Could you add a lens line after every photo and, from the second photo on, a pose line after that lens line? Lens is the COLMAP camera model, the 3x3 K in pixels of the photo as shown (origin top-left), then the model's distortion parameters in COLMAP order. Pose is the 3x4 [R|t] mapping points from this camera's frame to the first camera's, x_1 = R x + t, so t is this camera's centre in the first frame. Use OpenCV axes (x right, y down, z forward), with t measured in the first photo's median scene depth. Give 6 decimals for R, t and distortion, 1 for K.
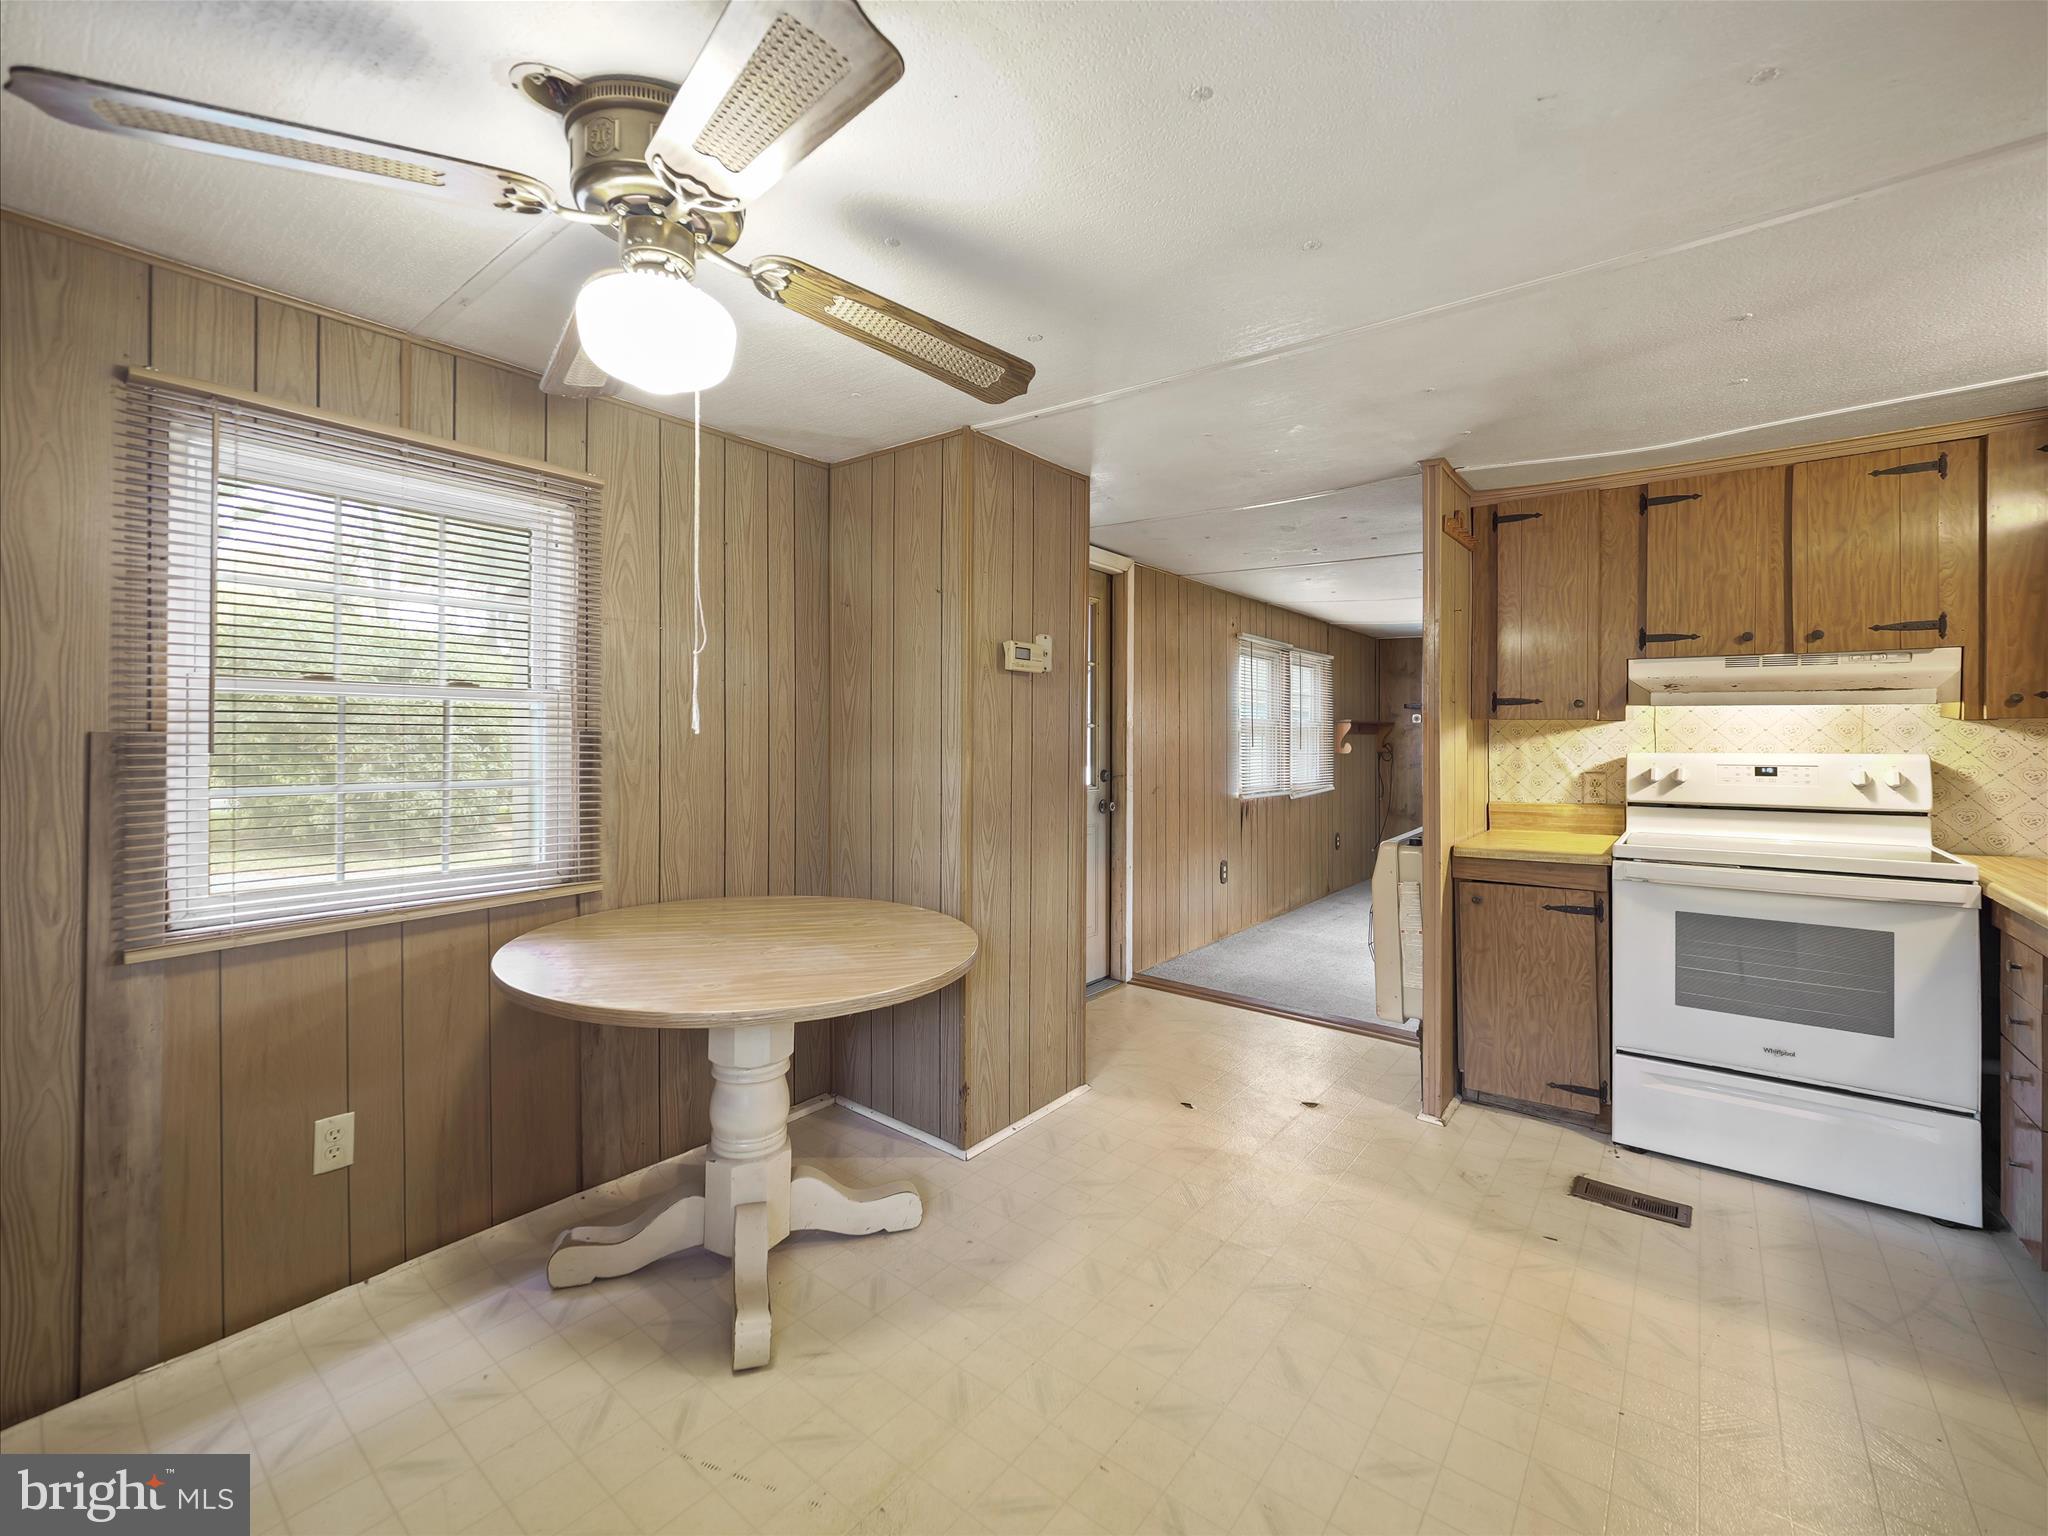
lens RADIAL K [[847.9, 0, 1019.9], [0, 847.9, 756.1], [0, 0, 1]] dist [-0.001814, -0.000247]
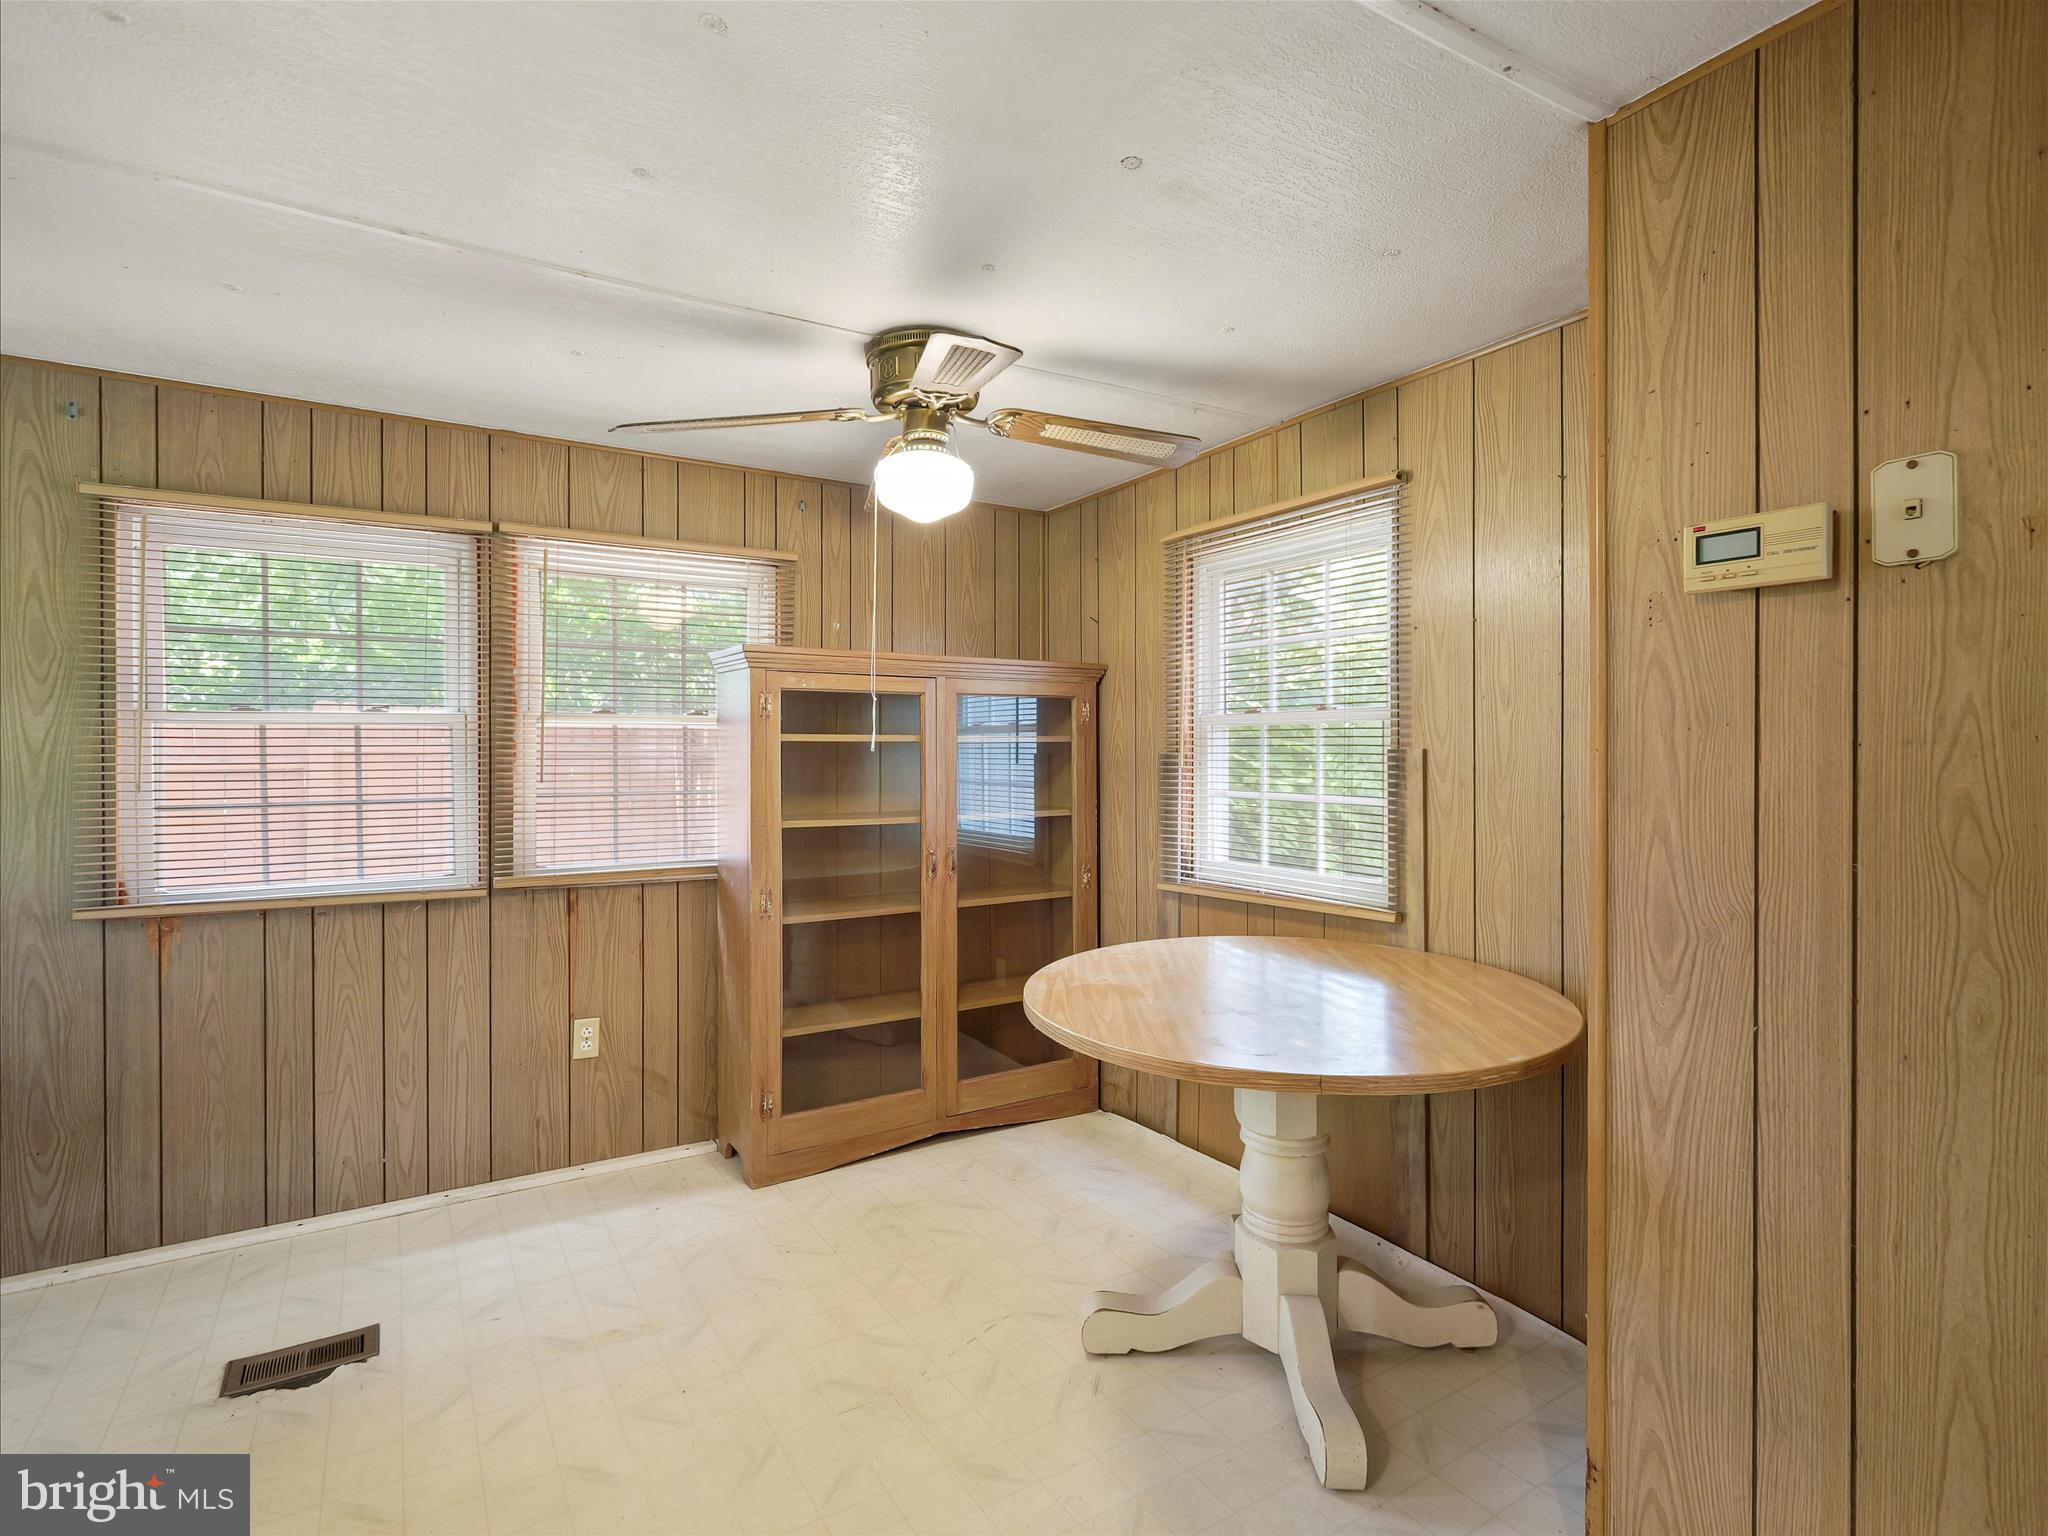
lens RADIAL K [[1051.1, 0, 1024.0], [0, 1051.1, 768.0], [0, 0, 1]] dist [-0.001443, -0.000256]
pose [[-0.349401, 0.011032, -0.936908, 0.686690], [-0.012353, 0.999790, 0.016379, -0.021399], [0.936892, 0.017296, -0.349192, 0.992814]]
